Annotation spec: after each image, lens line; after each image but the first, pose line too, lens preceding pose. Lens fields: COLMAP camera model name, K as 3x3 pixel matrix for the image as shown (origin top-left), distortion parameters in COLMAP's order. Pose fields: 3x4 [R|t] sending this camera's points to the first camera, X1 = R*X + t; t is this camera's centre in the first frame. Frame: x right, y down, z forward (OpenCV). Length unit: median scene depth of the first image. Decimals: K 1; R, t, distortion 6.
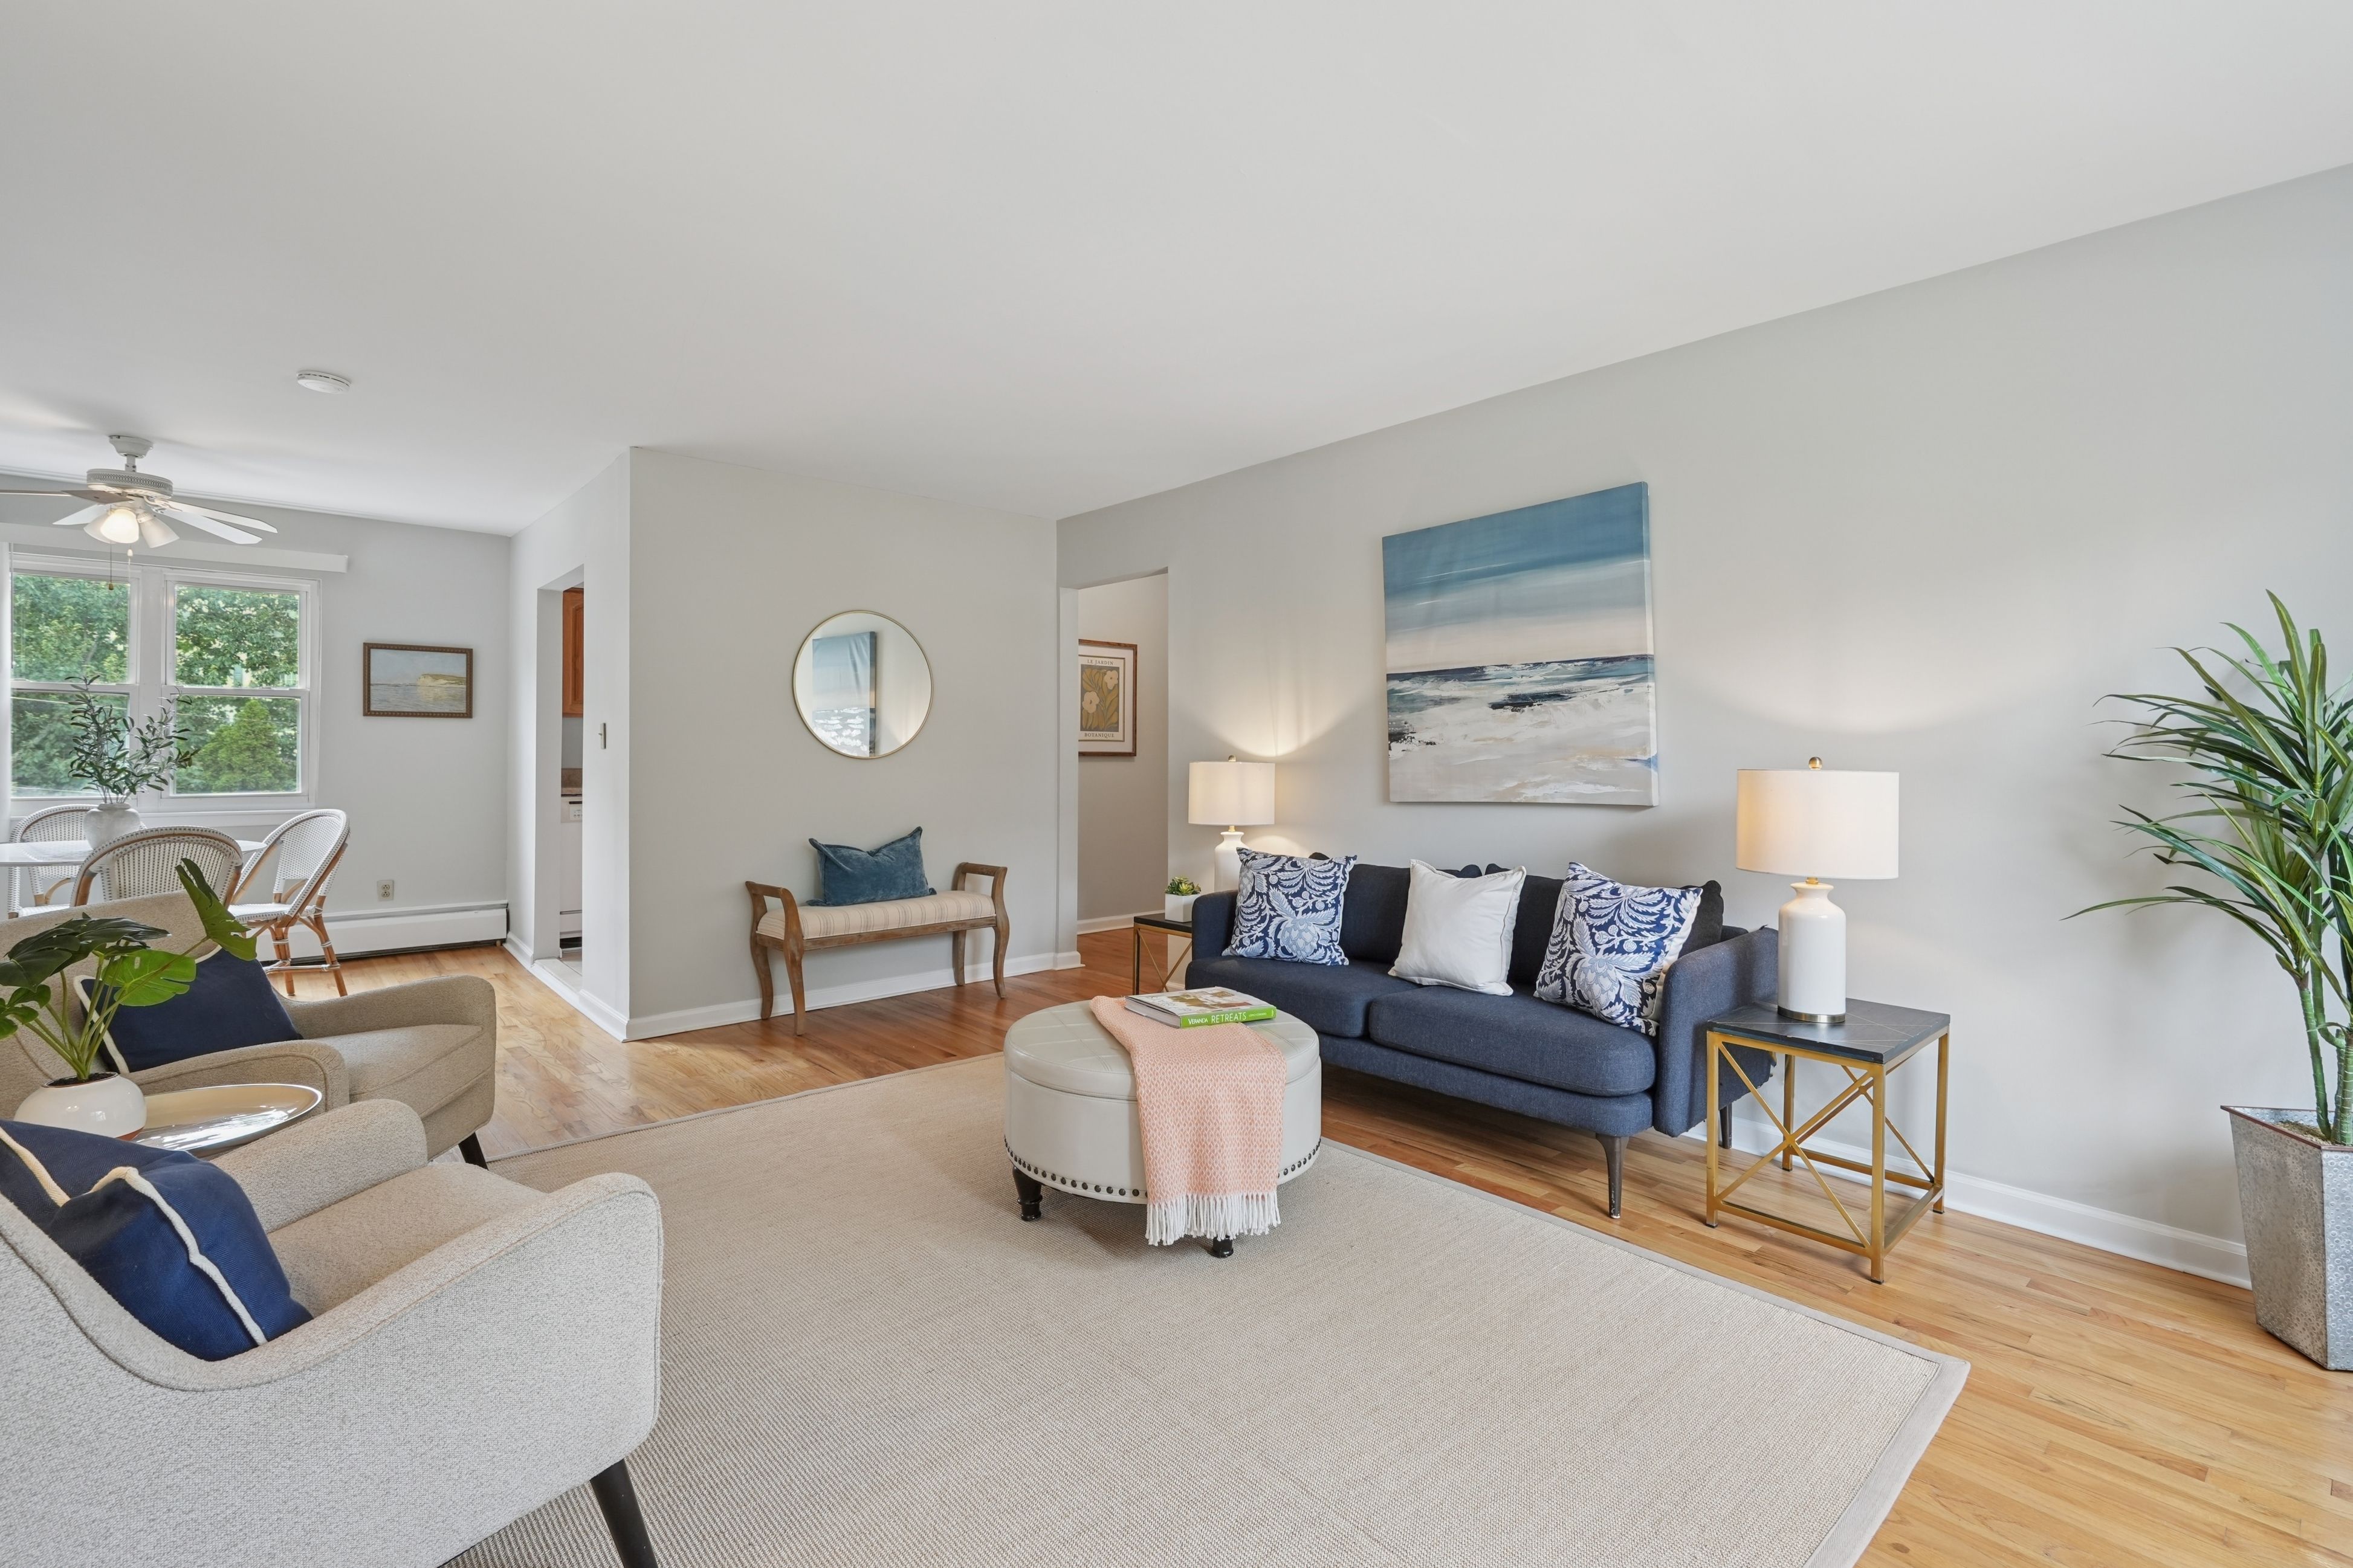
lens RADIAL K [[1070.6, 0, 1191.9], [0, 1070.6, 751.6], [0, 0, 1]] dist [-0.003520, 0.002273]
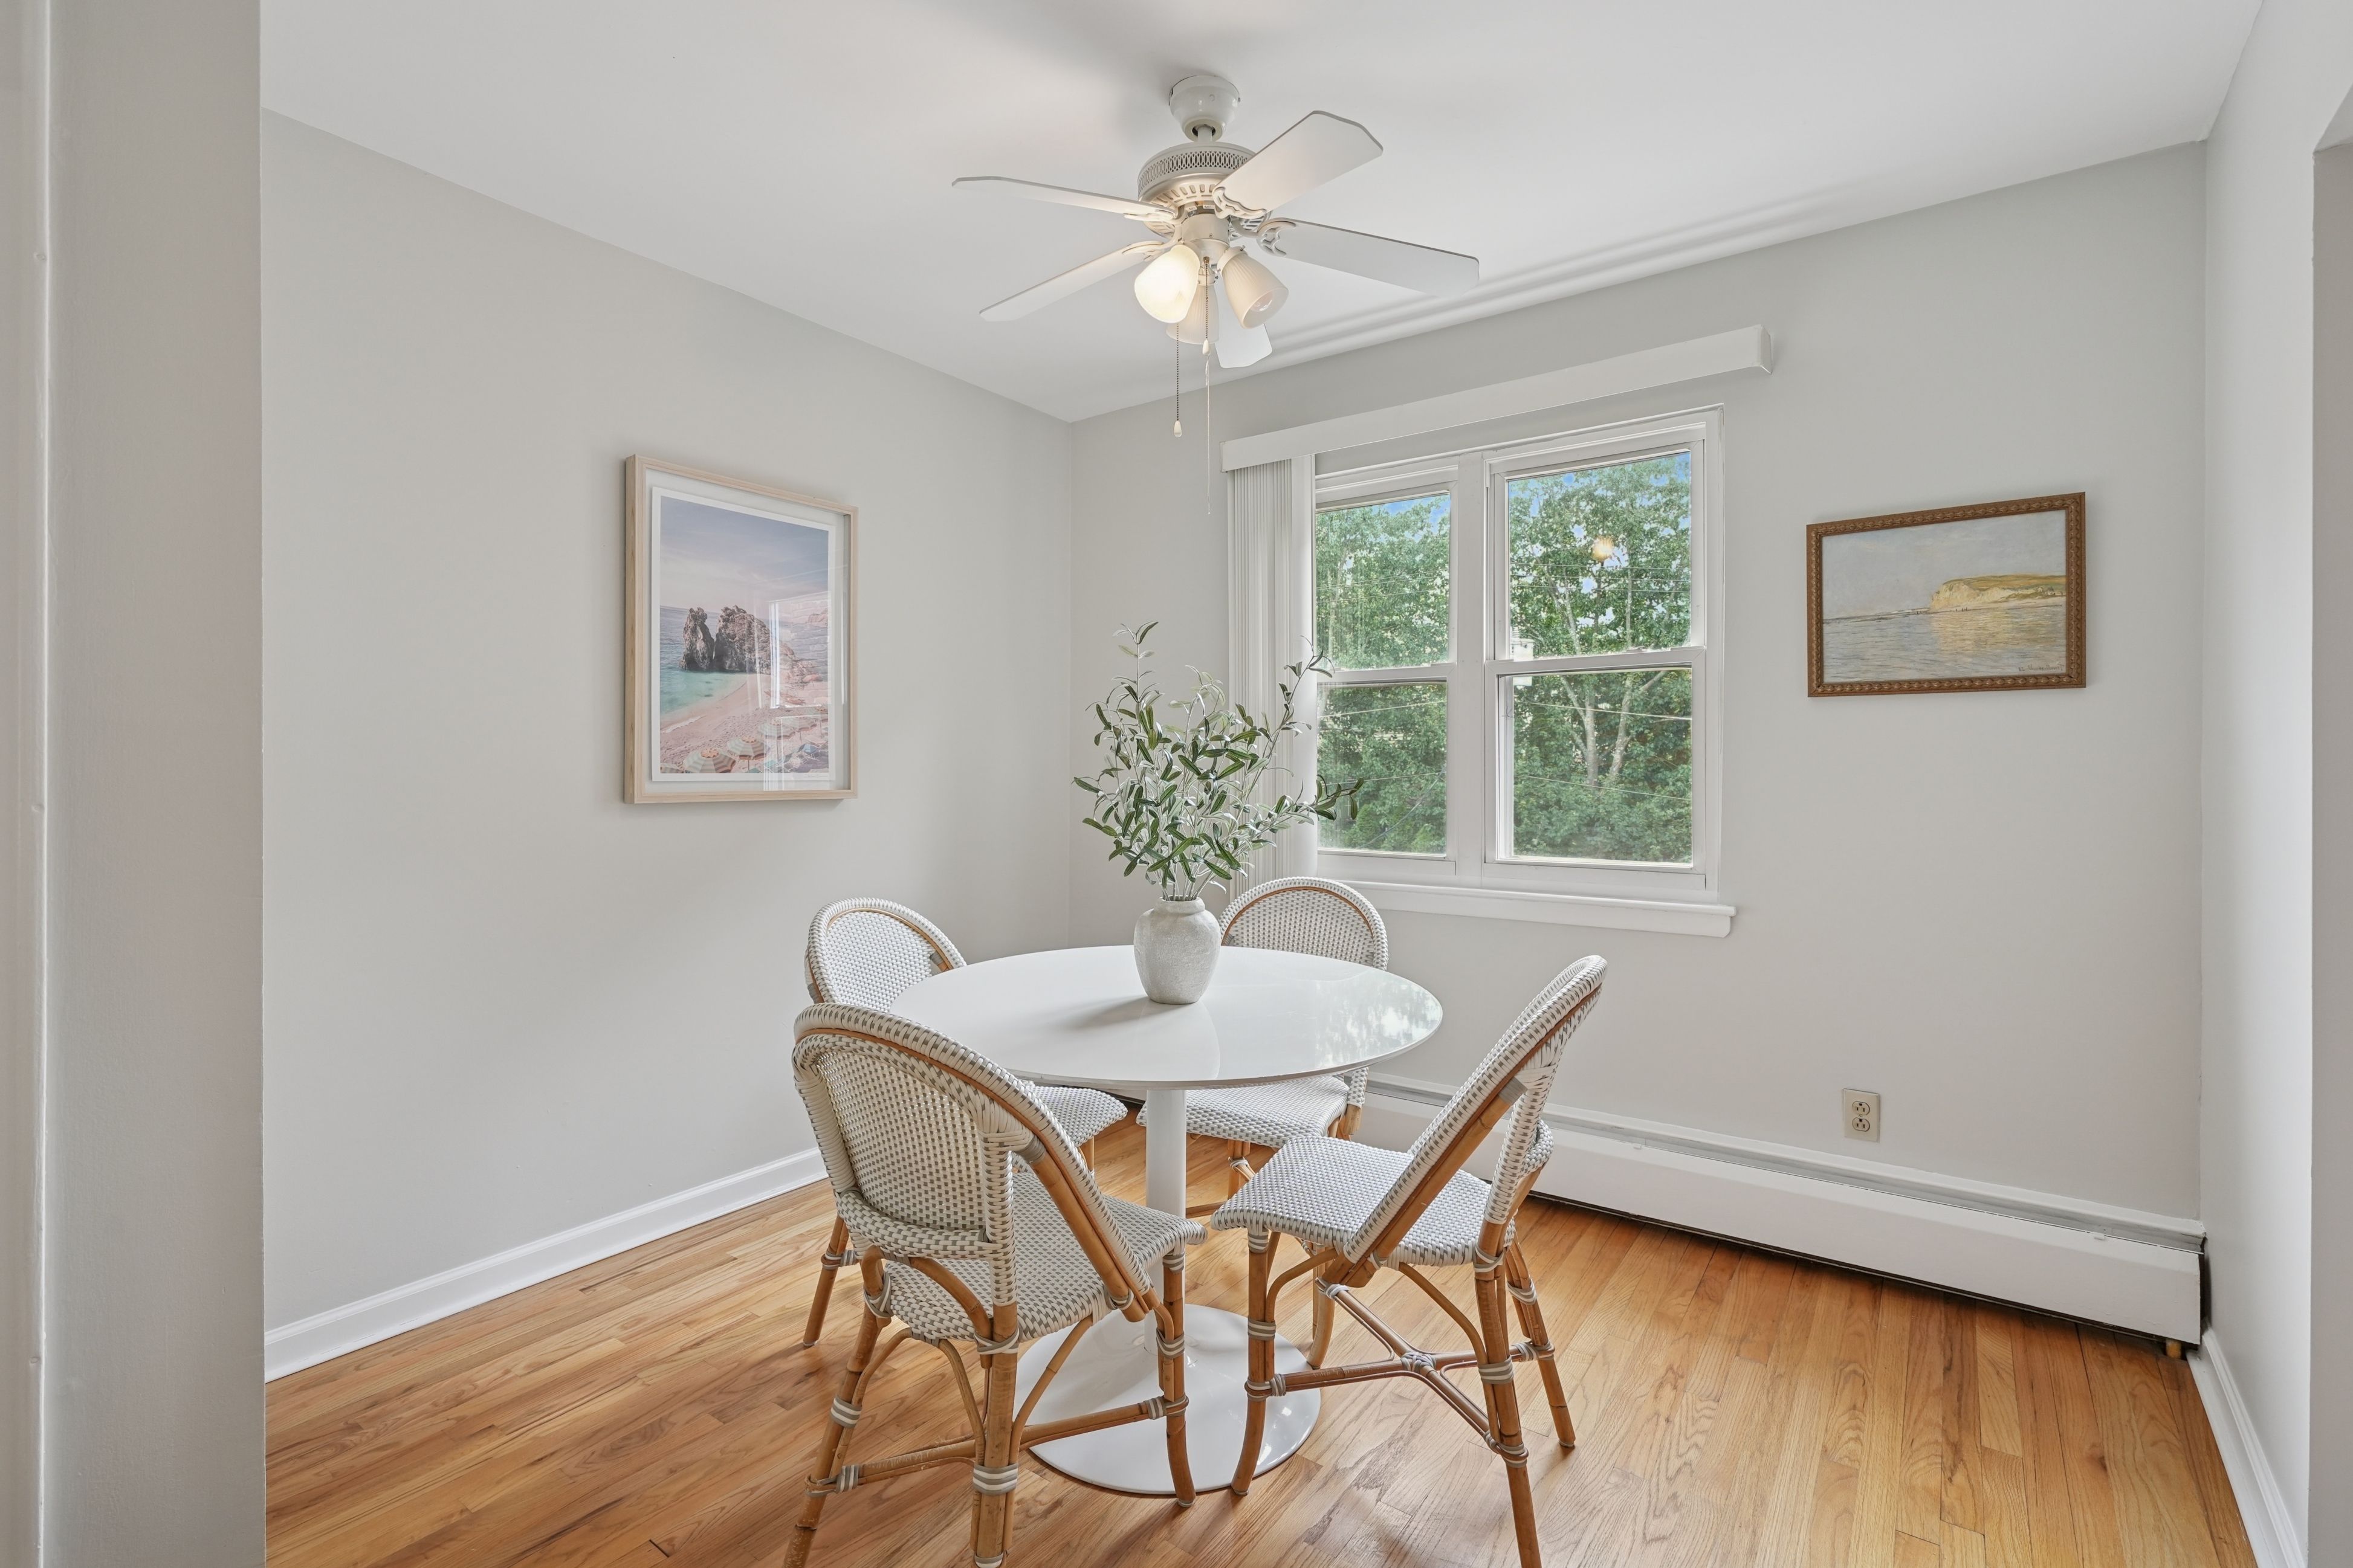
lens RADIAL K [[1054.5, 0, 1173.2], [0, 1054.5, 764.6], [0, 0, 1]] dist [-0.017441, 0.000496]
pose [[0.193892, -0.004912, -0.981011, -0.484128], [0.003351, 0.999985, -0.004344, -0.005998], [0.981017, -0.002445, 0.193906, 0.784326]]
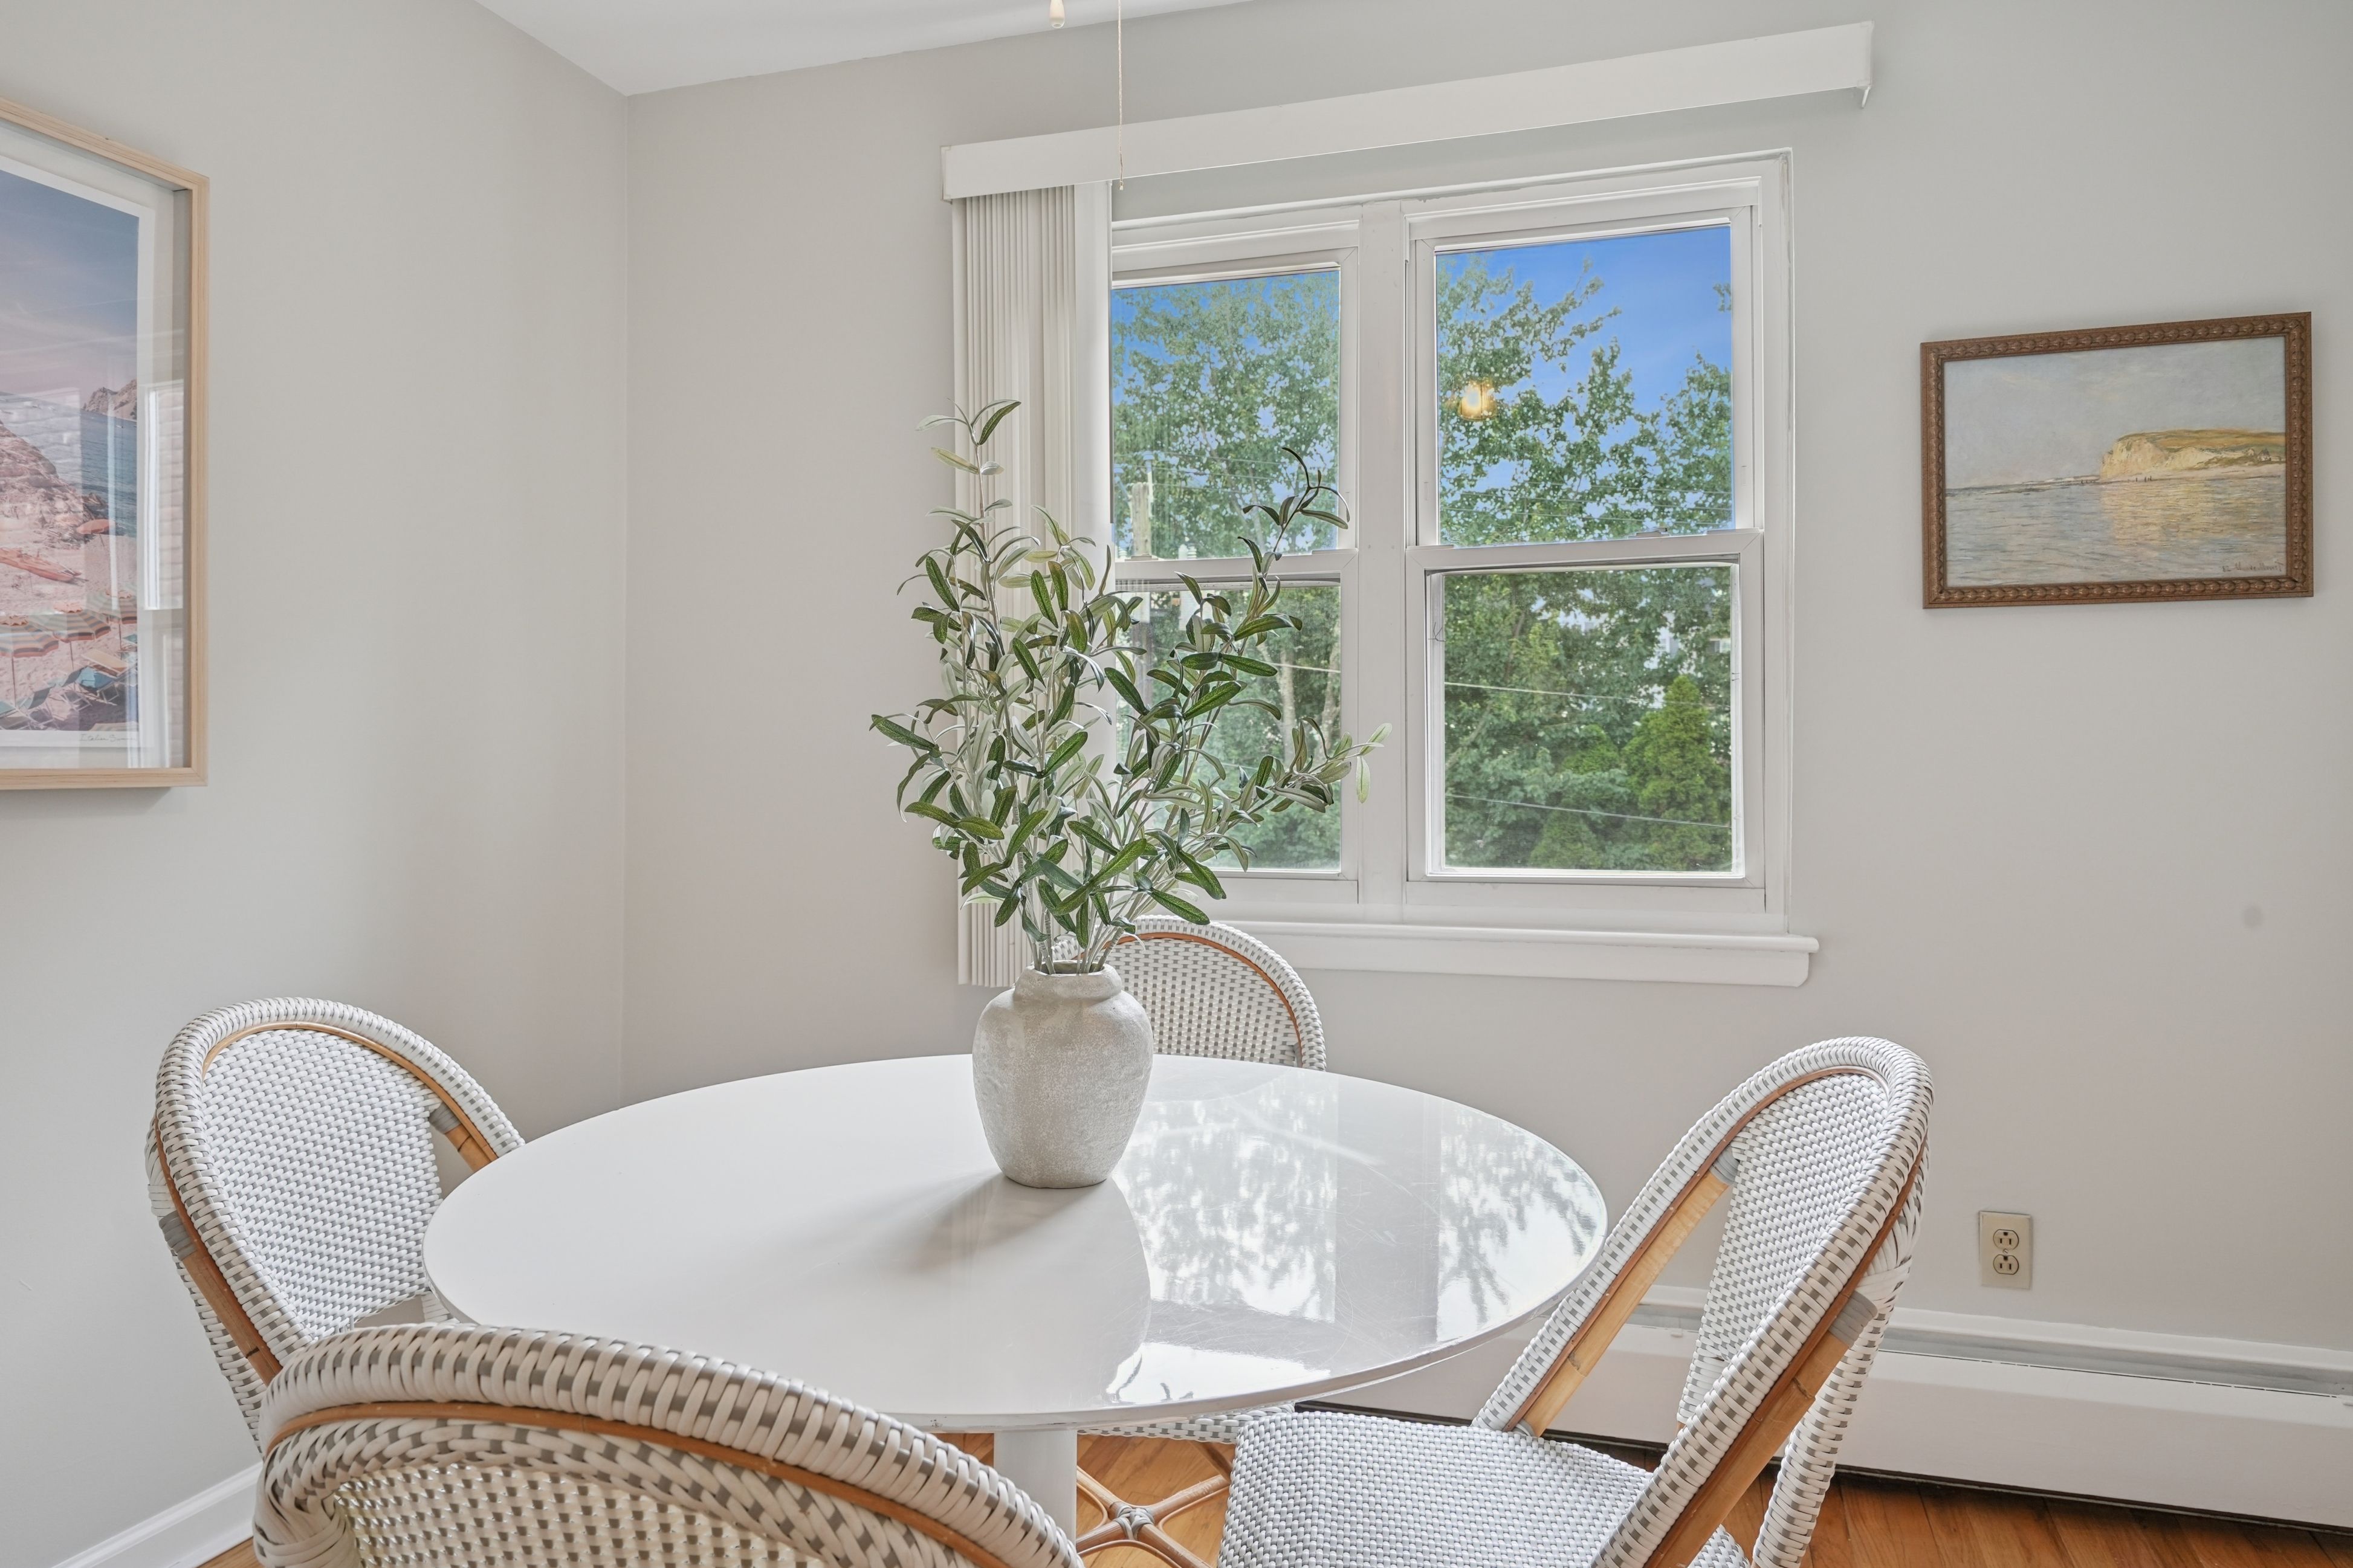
lens RADIAL K [[1555.9, 0, 1173.9], [0, 1555.9, 727.9], [0, 0, 1]] dist [-0.000528, -0.000356]
pose [[0.504397, -0.018428, -0.863275, -0.615584], [0.007903, 0.999829, -0.016725, 0.003587], [0.863436, 0.001614, 0.504456, 0.736572]]
